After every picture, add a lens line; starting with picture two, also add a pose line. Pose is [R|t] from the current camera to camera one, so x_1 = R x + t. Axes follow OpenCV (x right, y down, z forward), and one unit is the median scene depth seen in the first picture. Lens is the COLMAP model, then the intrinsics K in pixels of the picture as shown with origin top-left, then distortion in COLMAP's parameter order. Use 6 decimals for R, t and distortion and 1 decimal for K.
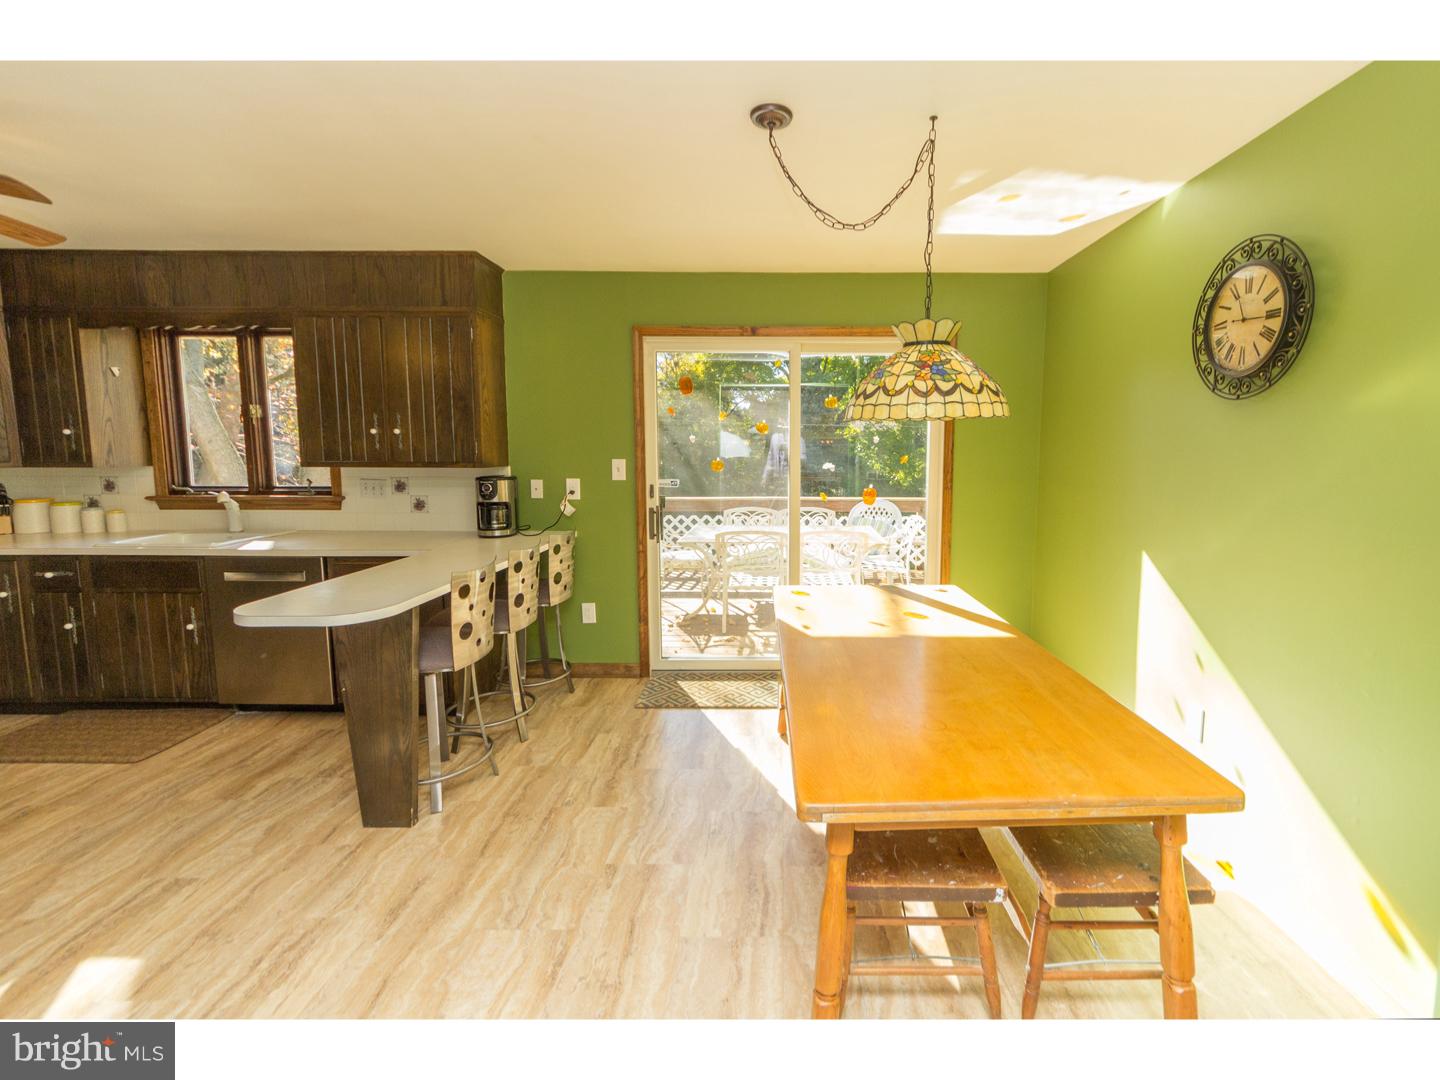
lens RADIAL K [[594.8, 0, 767.6], [0, 594.8, 500.6], [0, 0, 1]] dist [0.001290, -0.000109]
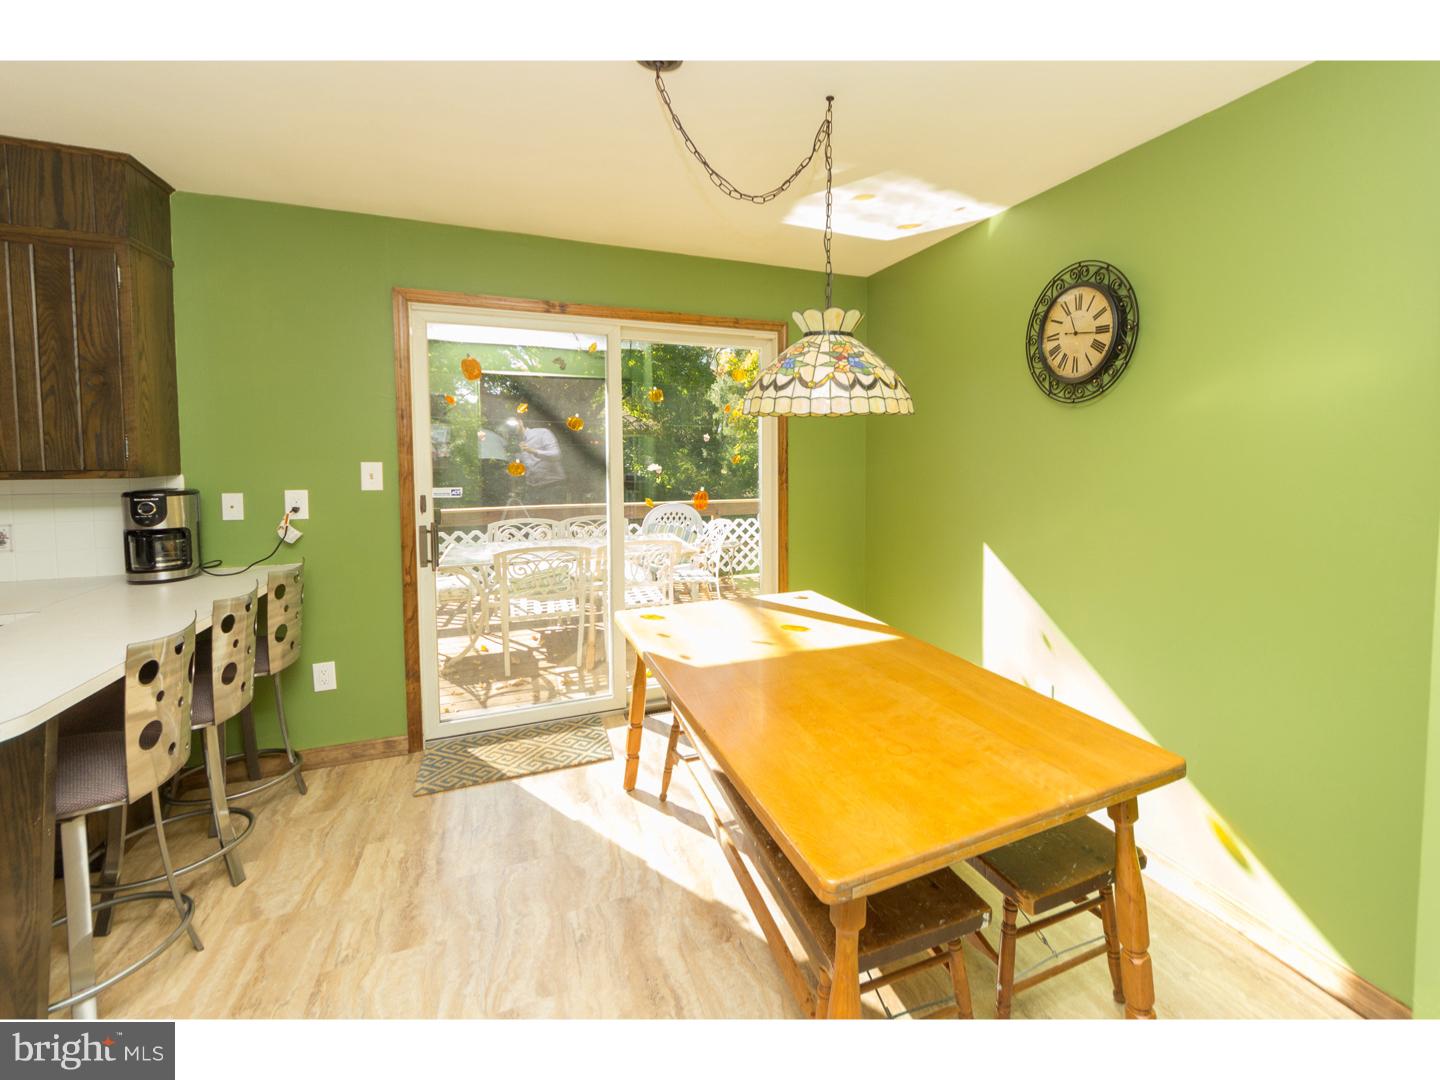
lens RADIAL K [[637.8, 0, 781.2], [0, 637.8, 478.3], [0, 0, 1]] dist [-0.001960, -0.000530]
pose [[0.914806, -0.021552, 0.403318, -0.133735], [0.038076, 0.998730, -0.032995, -0.005412], [-0.402094, 0.045540, 0.914465, 0.081246]]
